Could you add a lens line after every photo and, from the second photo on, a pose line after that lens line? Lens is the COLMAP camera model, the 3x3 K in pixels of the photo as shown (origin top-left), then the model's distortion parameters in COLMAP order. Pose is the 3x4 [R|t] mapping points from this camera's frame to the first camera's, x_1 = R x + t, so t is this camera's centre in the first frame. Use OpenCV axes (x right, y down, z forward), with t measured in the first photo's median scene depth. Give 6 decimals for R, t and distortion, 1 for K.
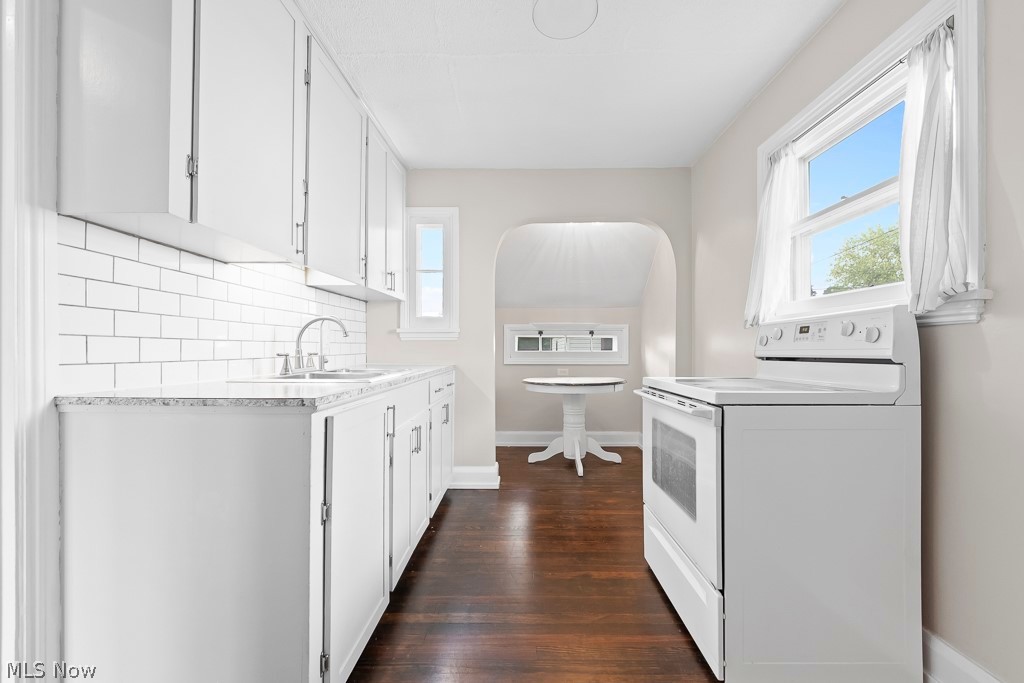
lens RADIAL K [[398.7, 0, 516.7], [0, 398.7, 347.9], [0, 0, 1]] dist [0.000013, 0.000032]
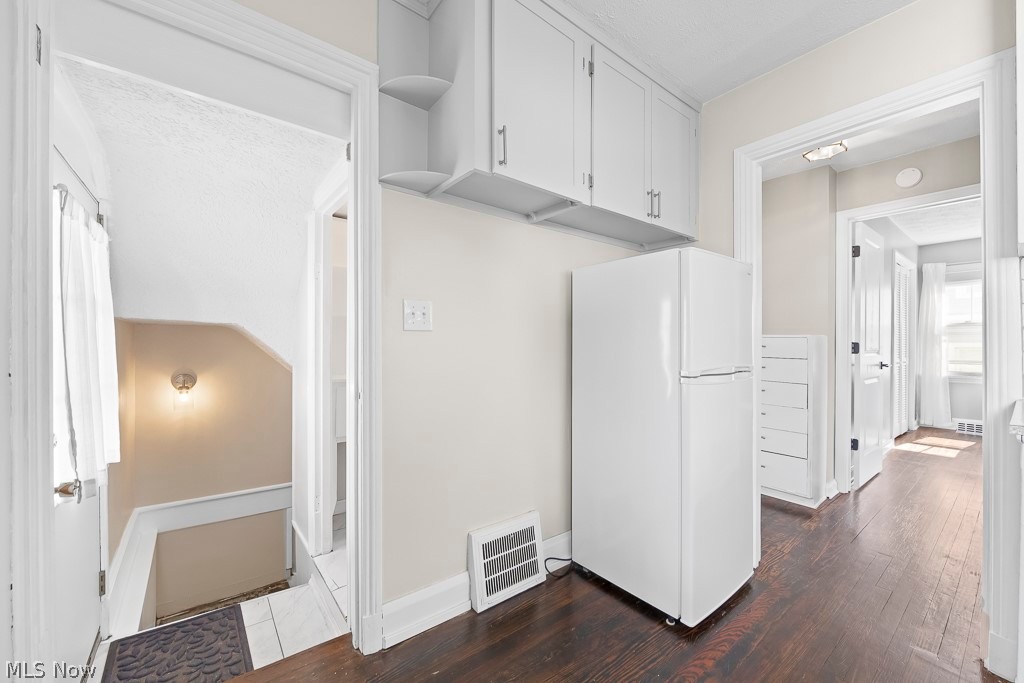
lens RADIAL K [[401.8, 0, 507.0], [0, 401.8, 344.9], [0, 0, 1]] dist [0.000246, -0.000028]
pose [[-0.782993, -0.001743, -0.622028, 0.494512], [0.002346, 0.999981, -0.005755, -0.027993], [0.622026, -0.005965, -0.782974, 0.519804]]
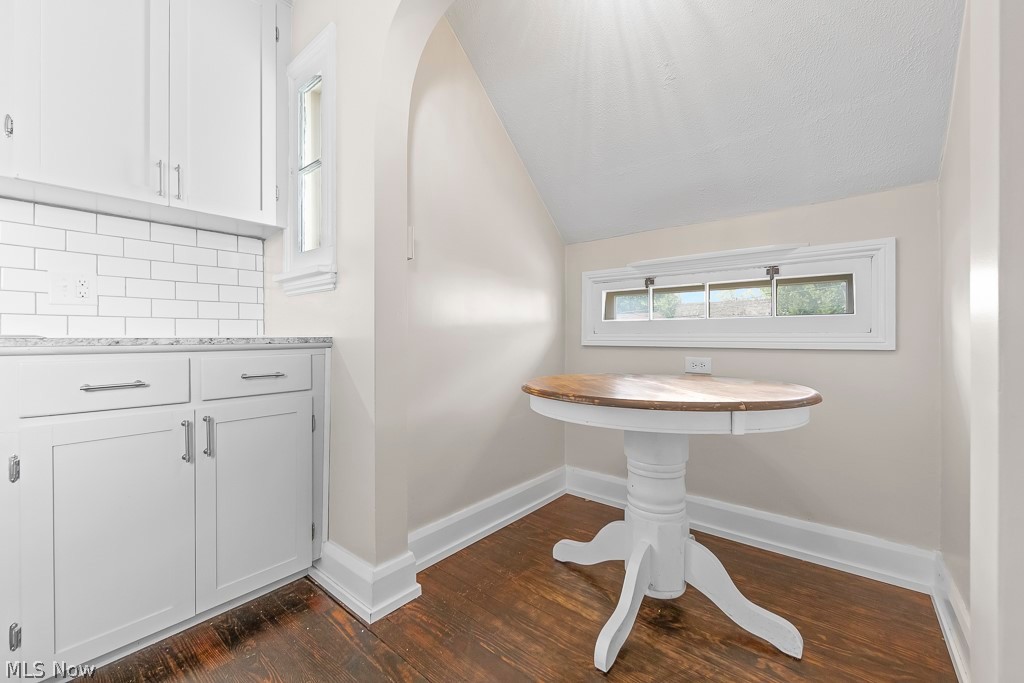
lens RADIAL K [[404.2, 0, 512.8], [0, 404.2, 335.0], [0, 0, 1]] dist [-0.002234, -0.000295]
pose [[0.783978, -0.002724, -0.620783, 0.541510], [0.001409, 0.999996, -0.002609, 0.065105], [0.620787, 0.001171, 0.783978, 1.177237]]
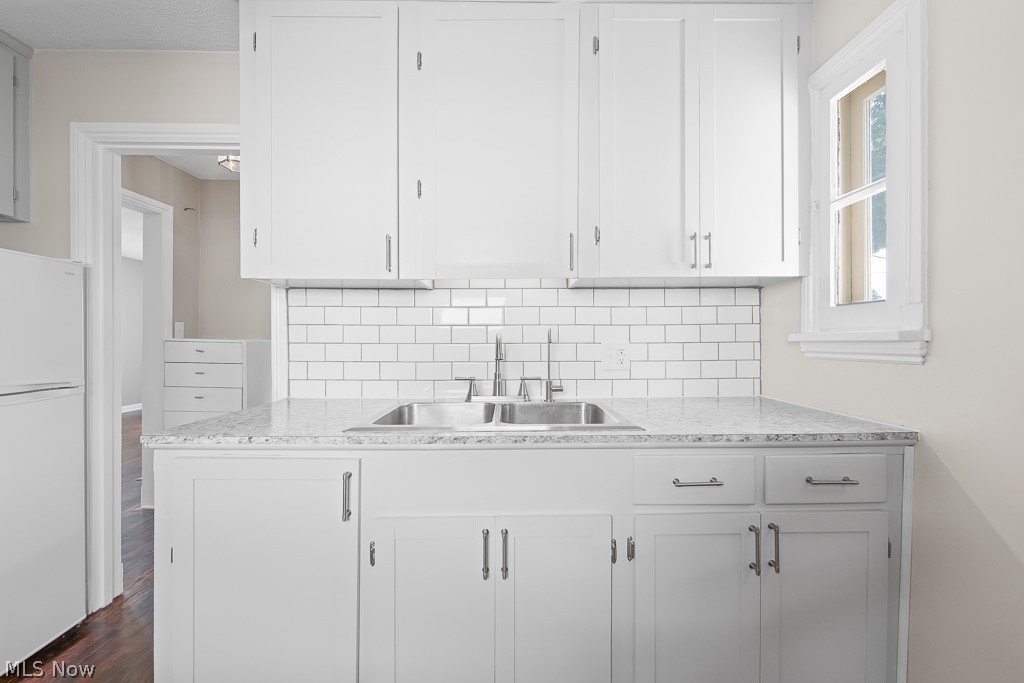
lens RADIAL K [[409.4, 0, 515.8], [0, 409.4, 341.1], [0, 0, 1]] dist [-0.000636, -0.000069]
pose [[0.036084, -0.001767, -0.999347, 0.309423], [0.001671, 0.999997, -0.001708, -0.060865], [0.999347, -0.001609, 0.036087, 1.002181]]
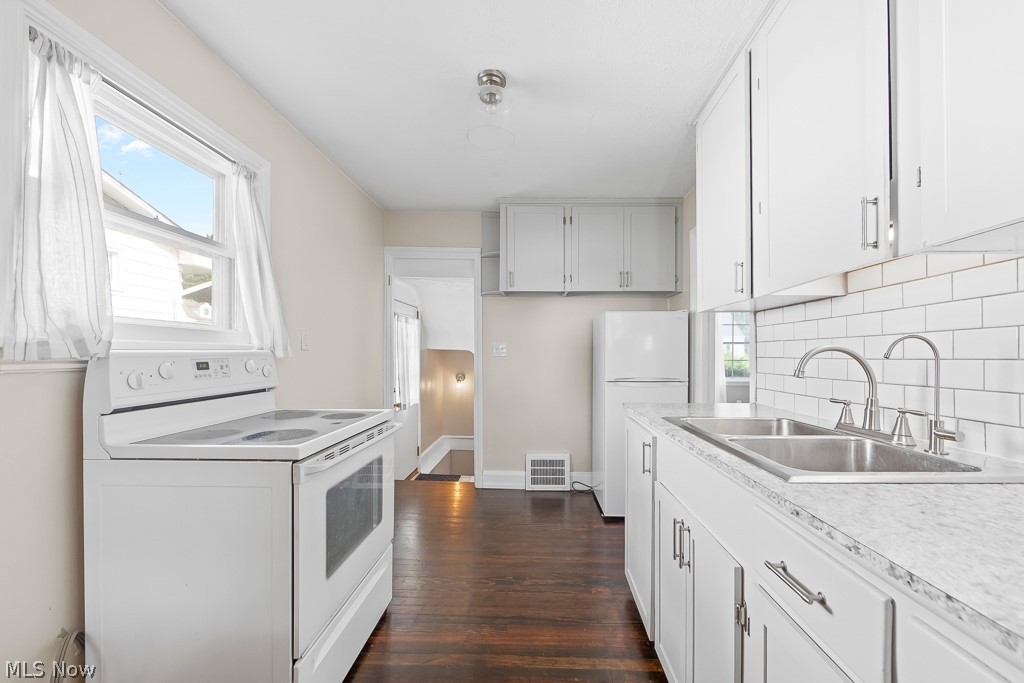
lens RADIAL K [[408.5, 0, 528.8], [0, 408.5, 353.8], [0, 0, 1]] dist [-0.021798, 0.000039]
pose [[-0.999909, -0.002893, 0.013177, -0.023102], [-0.002996, 0.999965, -0.007802, -0.057988], [-0.013154, -0.007841, -0.999883, 1.623136]]
